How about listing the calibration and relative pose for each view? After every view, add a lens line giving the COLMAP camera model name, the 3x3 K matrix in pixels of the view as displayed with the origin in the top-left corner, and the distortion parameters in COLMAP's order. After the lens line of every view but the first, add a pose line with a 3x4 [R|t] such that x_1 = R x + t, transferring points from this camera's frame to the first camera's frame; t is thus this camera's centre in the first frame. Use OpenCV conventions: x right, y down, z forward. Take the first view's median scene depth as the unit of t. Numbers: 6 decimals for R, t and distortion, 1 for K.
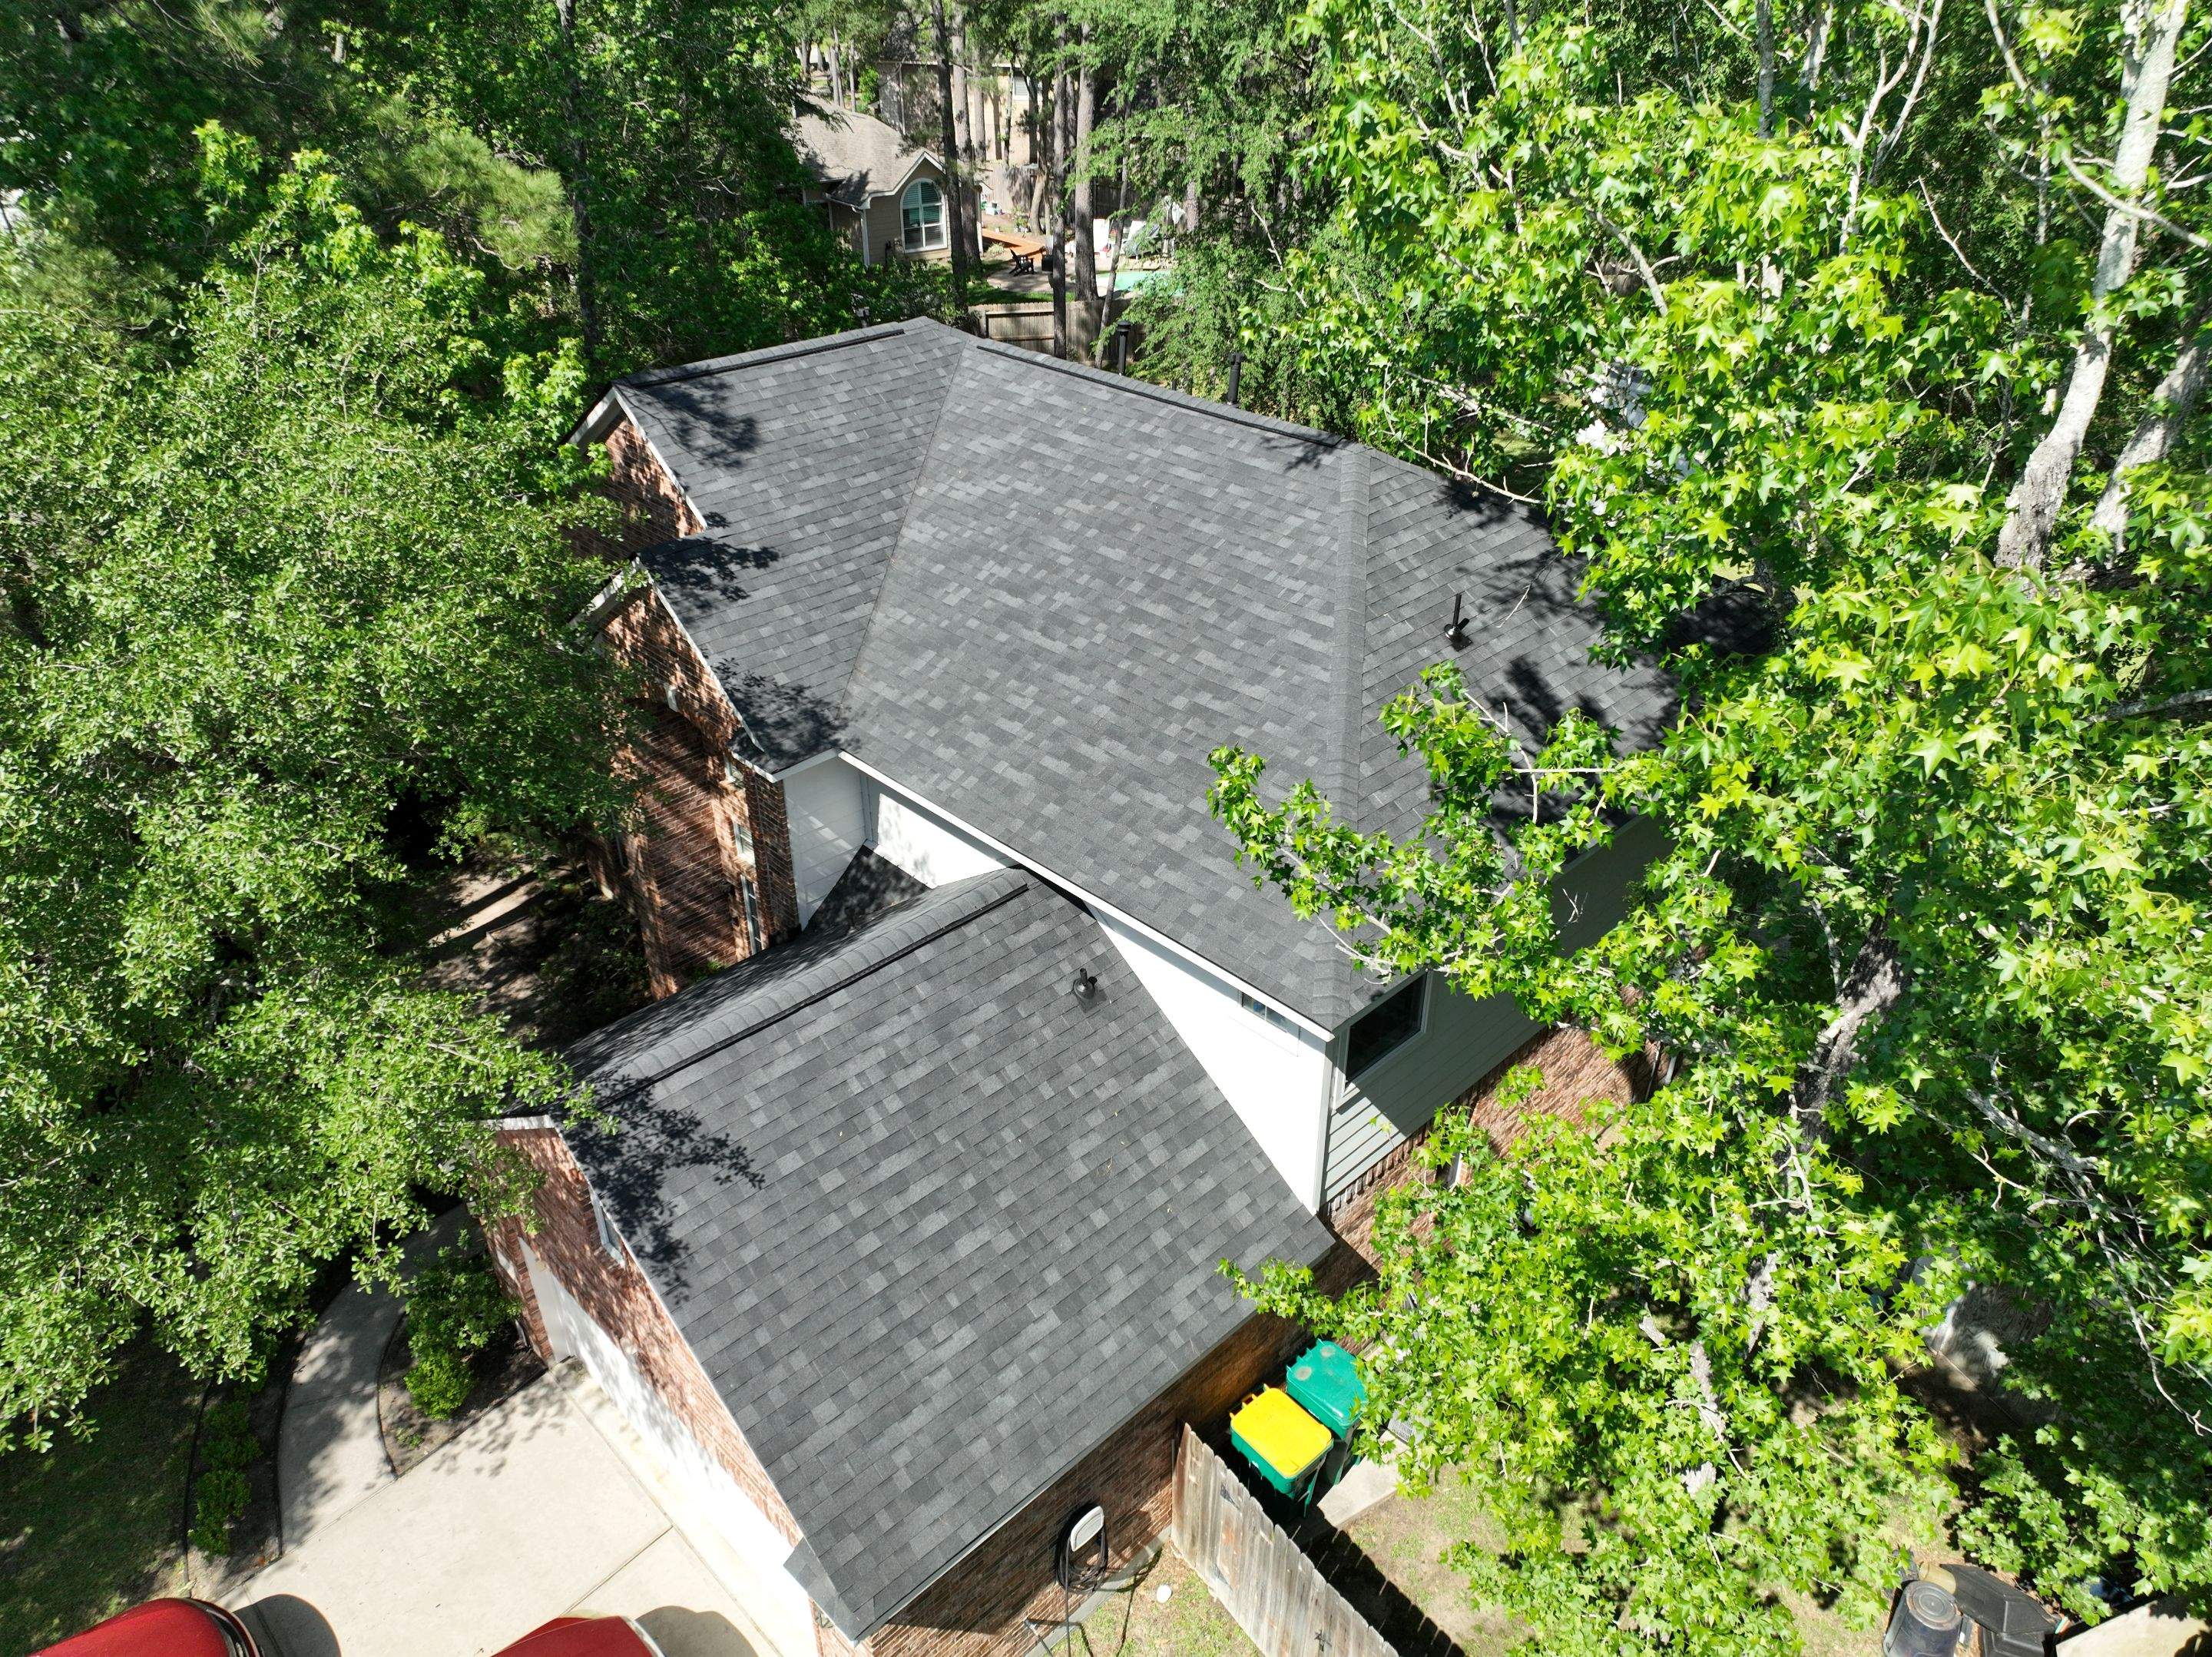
lens RADIAL K [[1560.9, 0, 1113.0], [0, 1560.9, 827.4], [0, 0, 1]] dist [-0.000777, 0.016375]
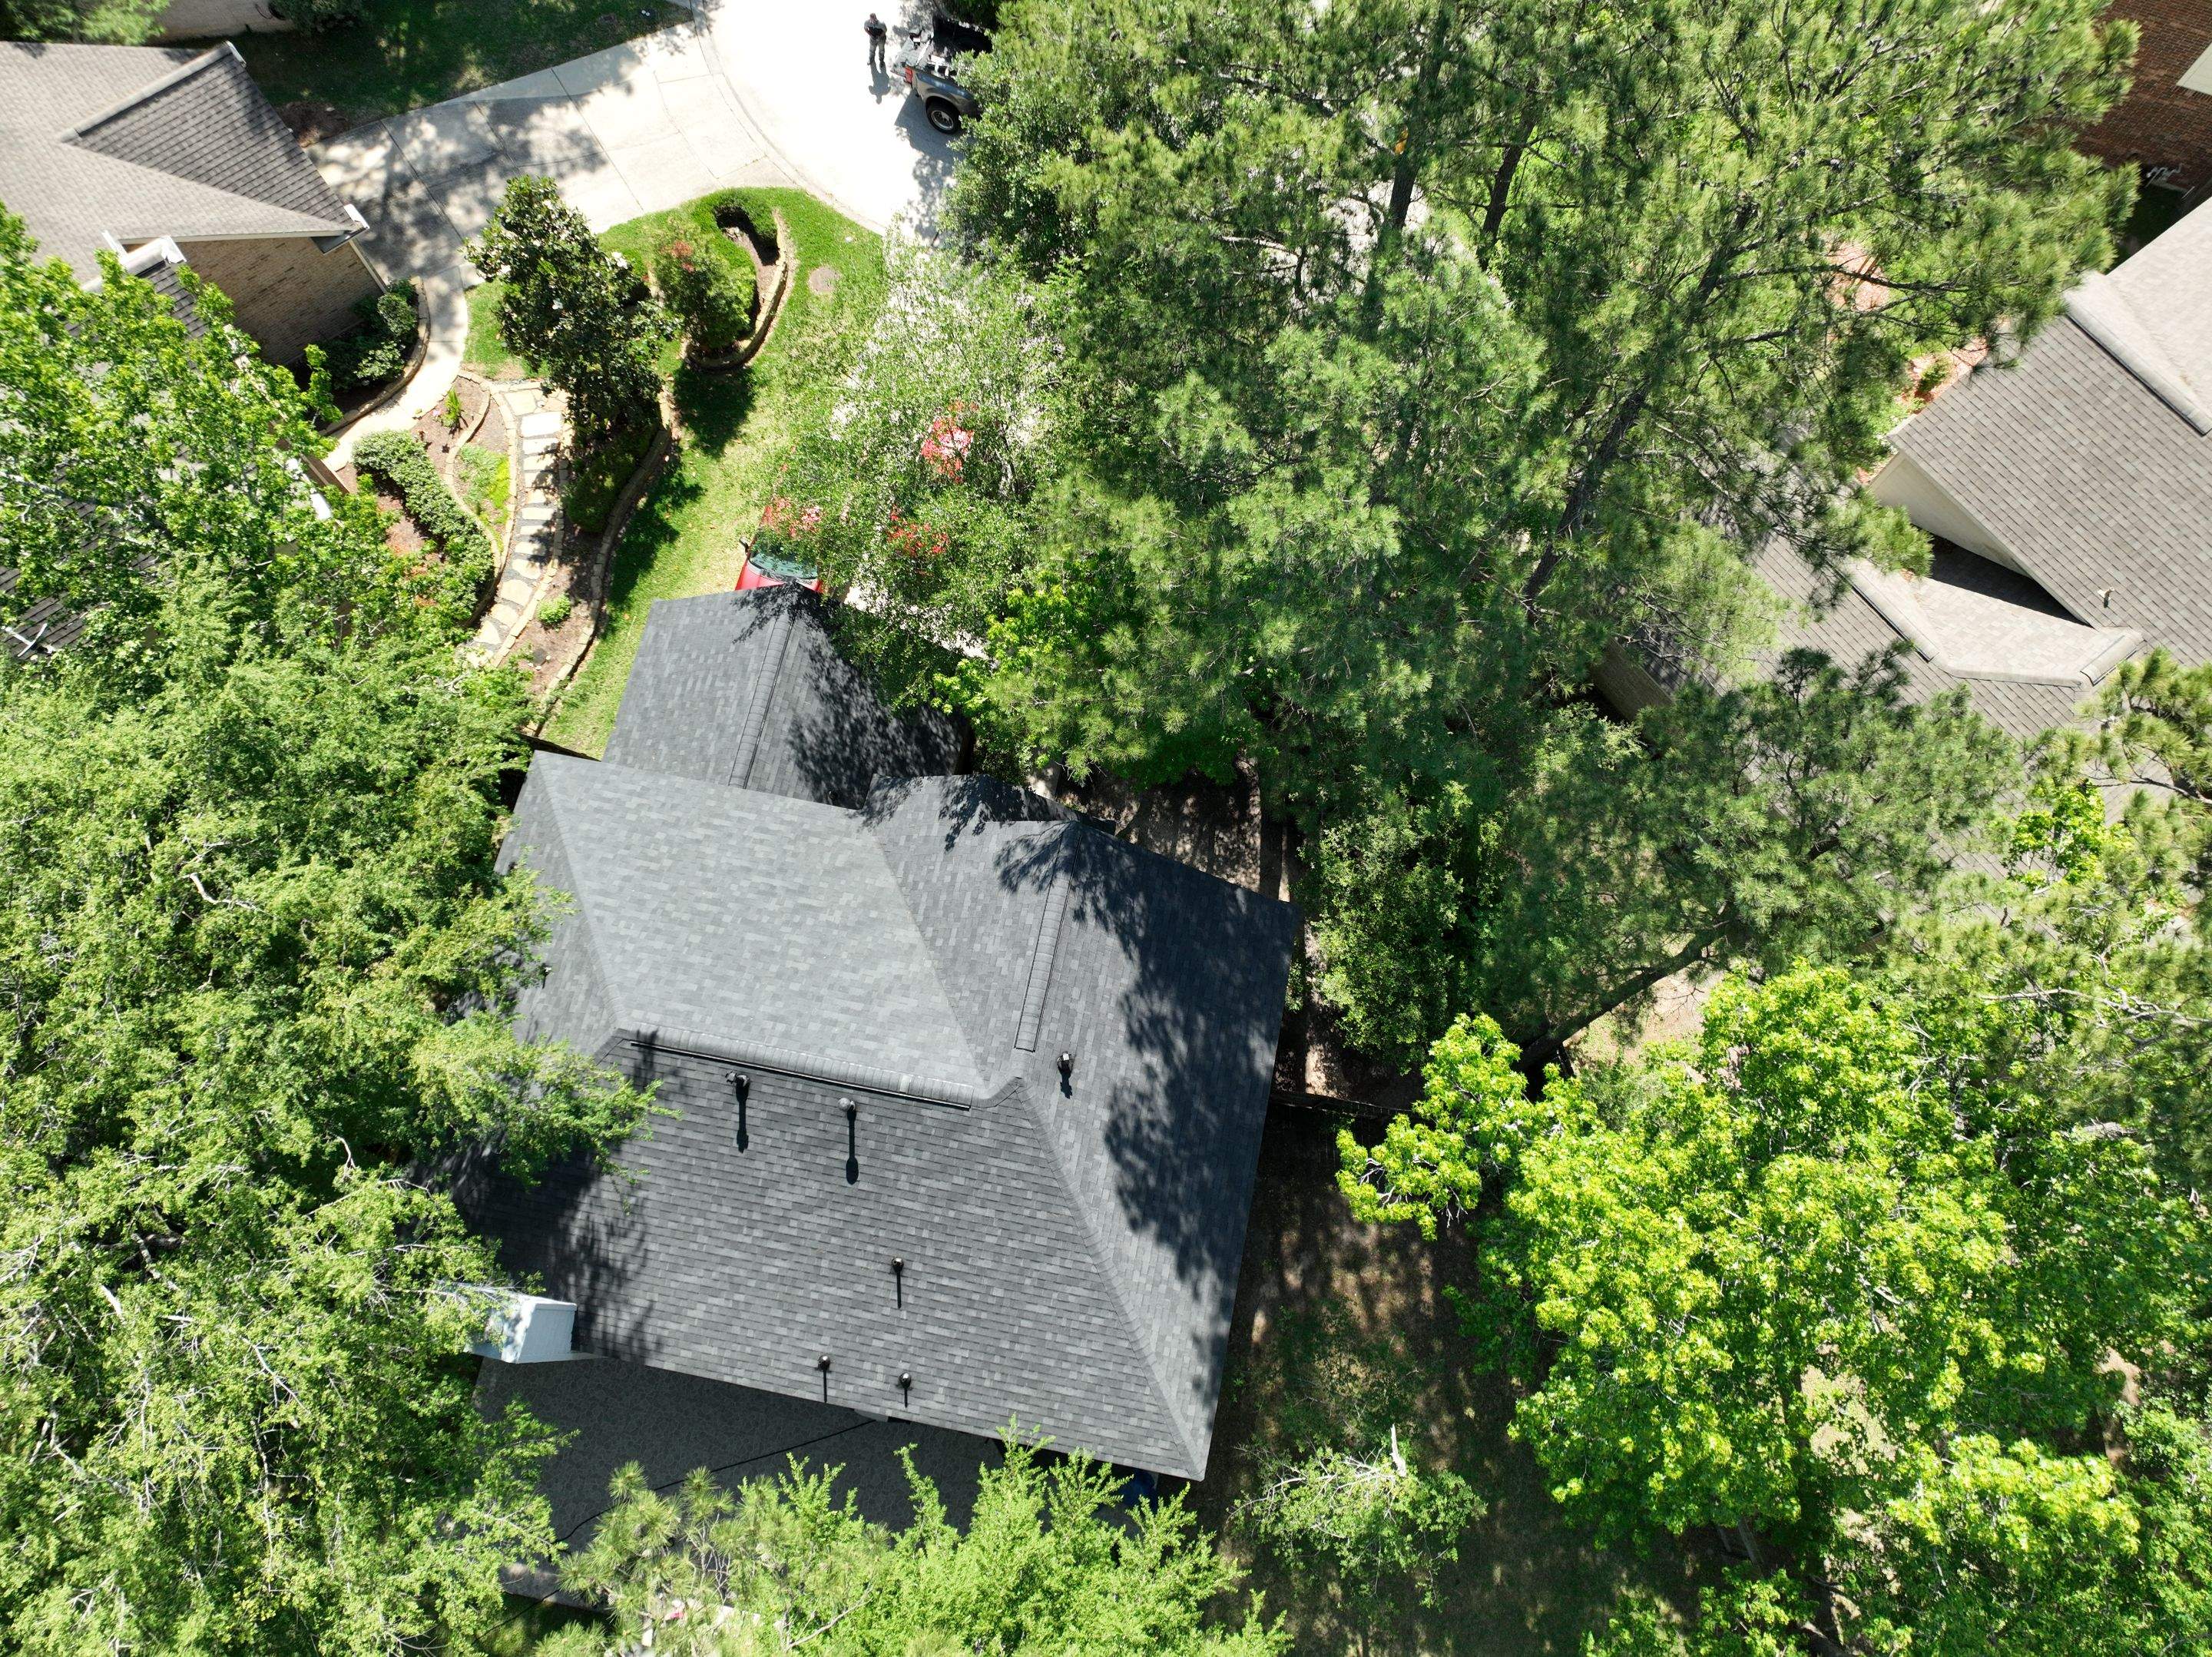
lens RADIAL K [[1560.9, 0, 1104.1], [0, 1560.9, 812.0], [0, 0, 1]] dist [-0.000777, 0.016375]
pose [[-0.825700, 0.534280, -0.181010, -0.073829], [-0.294808, -0.135128, 0.945954, -1.751296], [0.480945, 0.834437, 0.269086, 0.598013]]
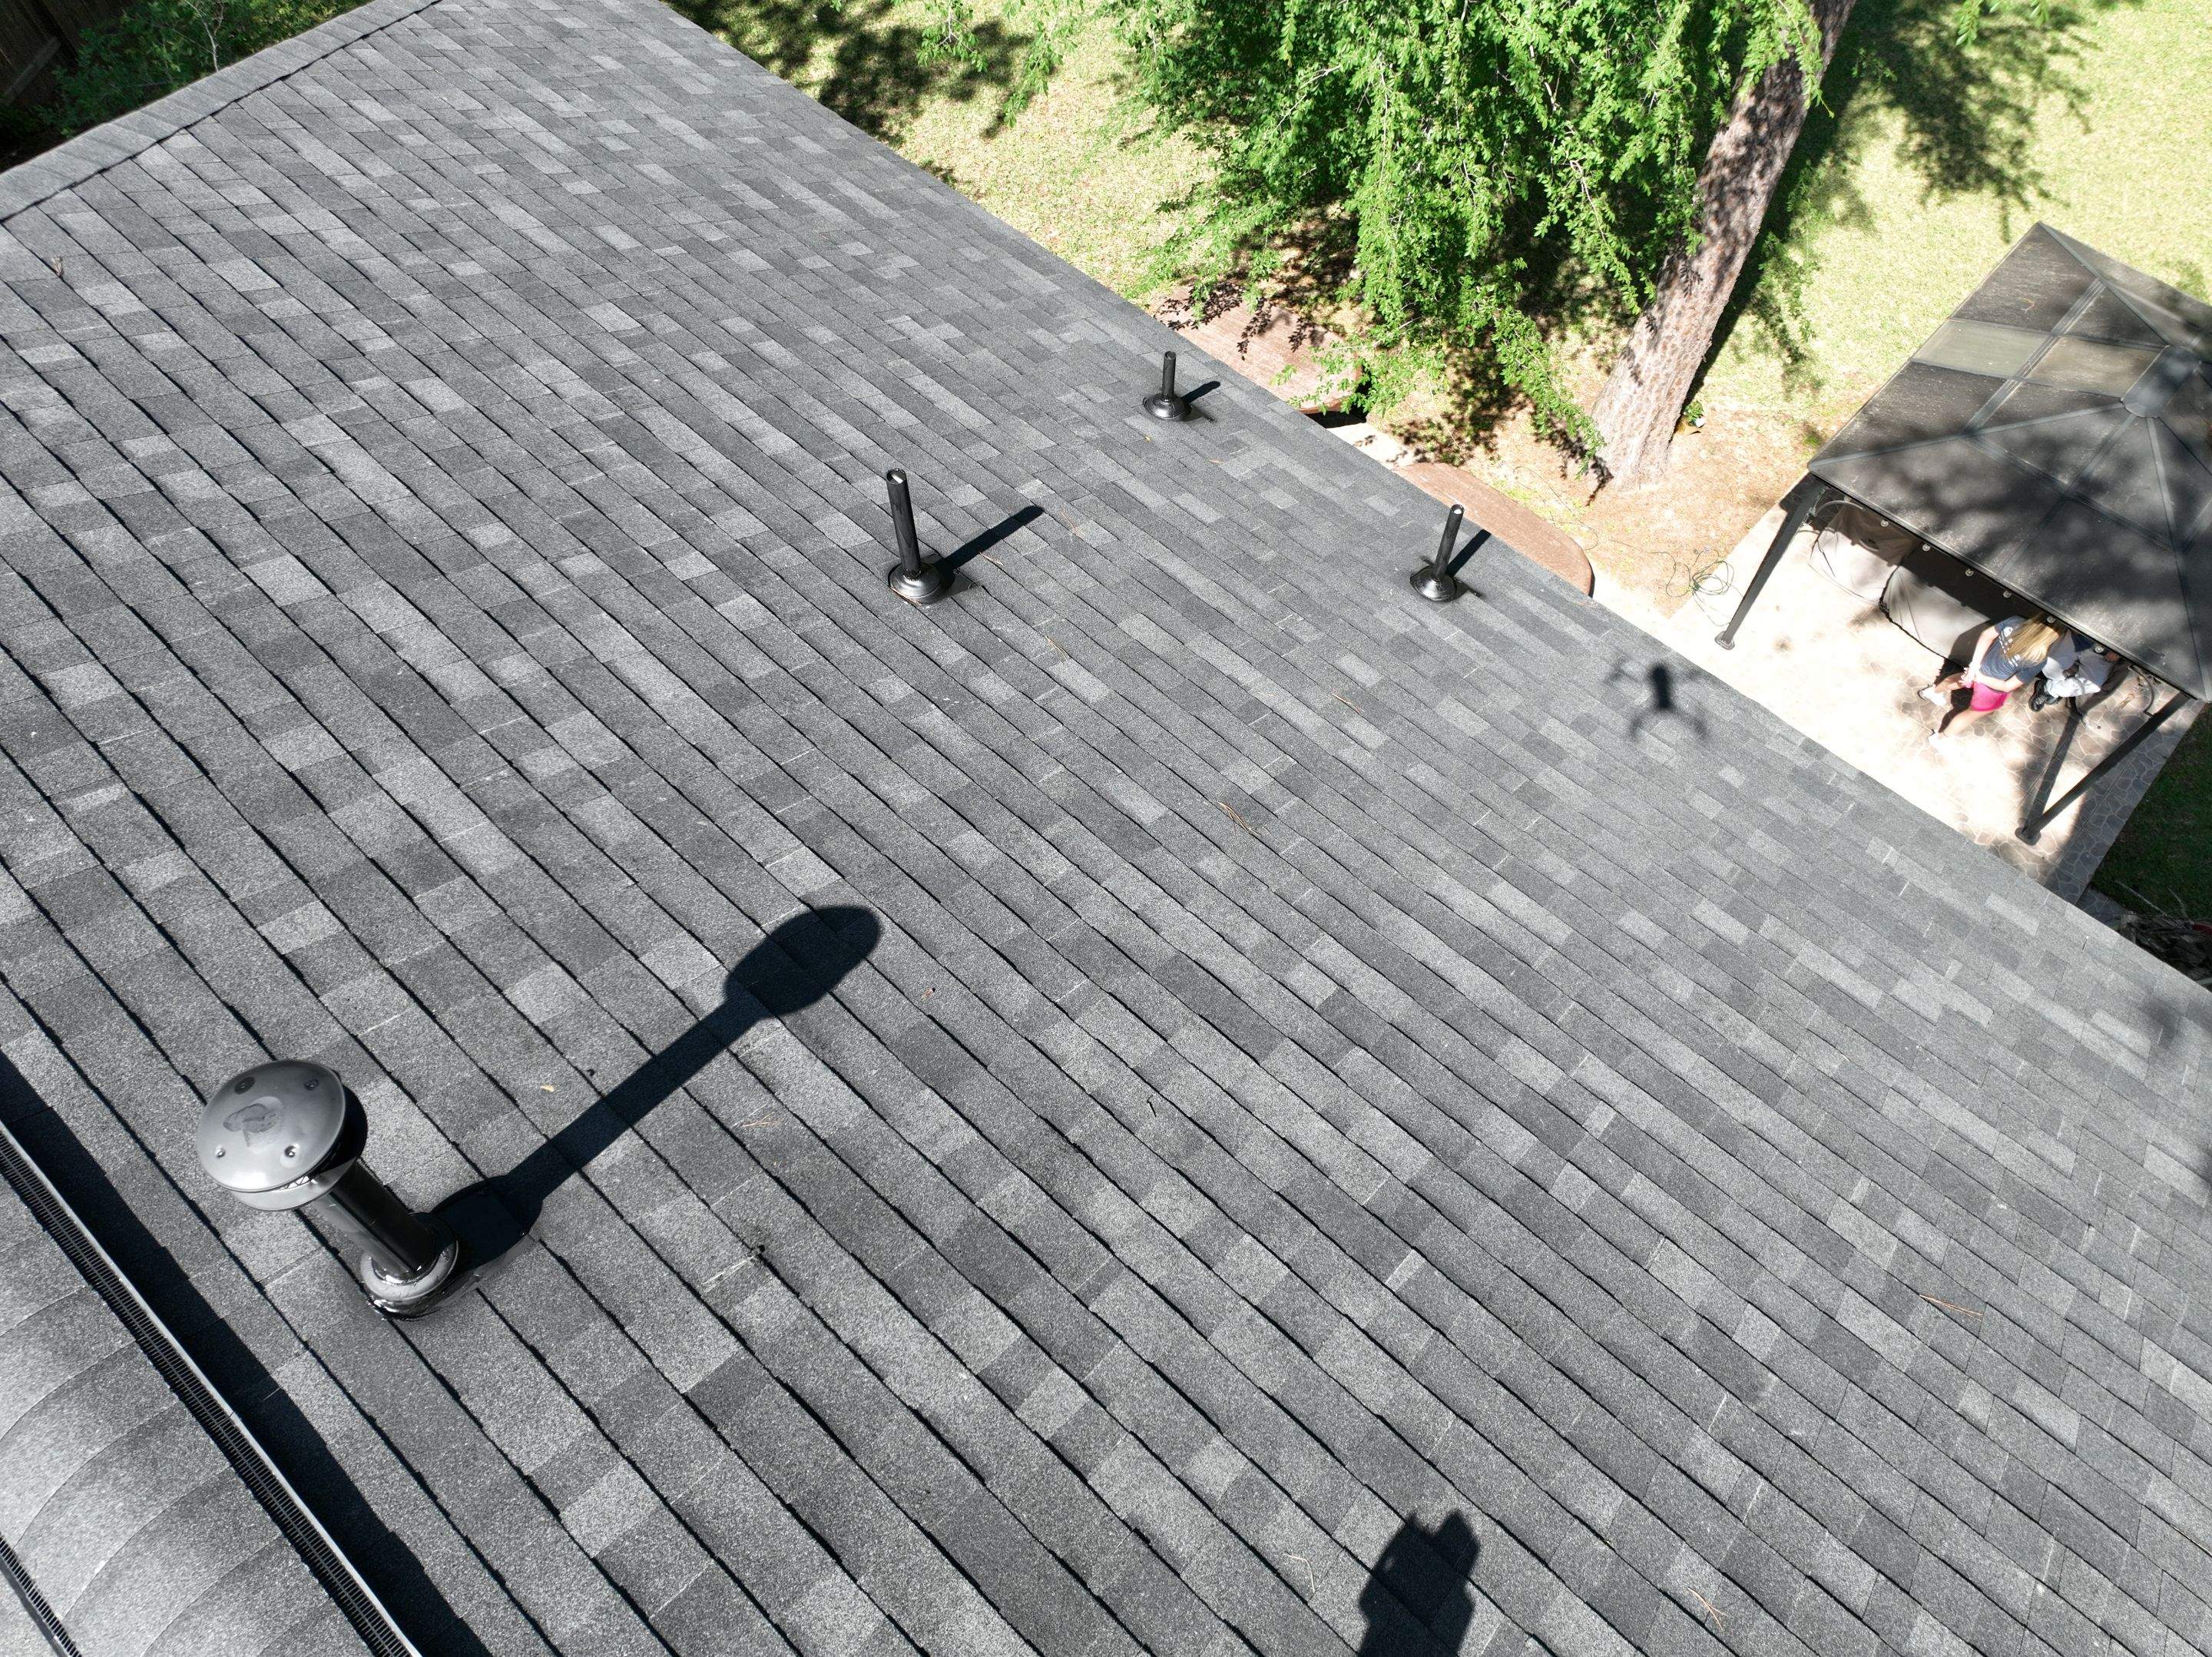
lens RADIAL K [[1560.9, 0, 1101.6], [0, 1560.9, 821.5], [0, 0, 1]] dist [-0.000777, 0.016375]
pose [[0.998711, -0.045671, 0.022168, 0.075663], [0.028653, 0.867562, 0.496503, -0.439555], [-0.041908, -0.495228, 0.867752, 0.991655]]
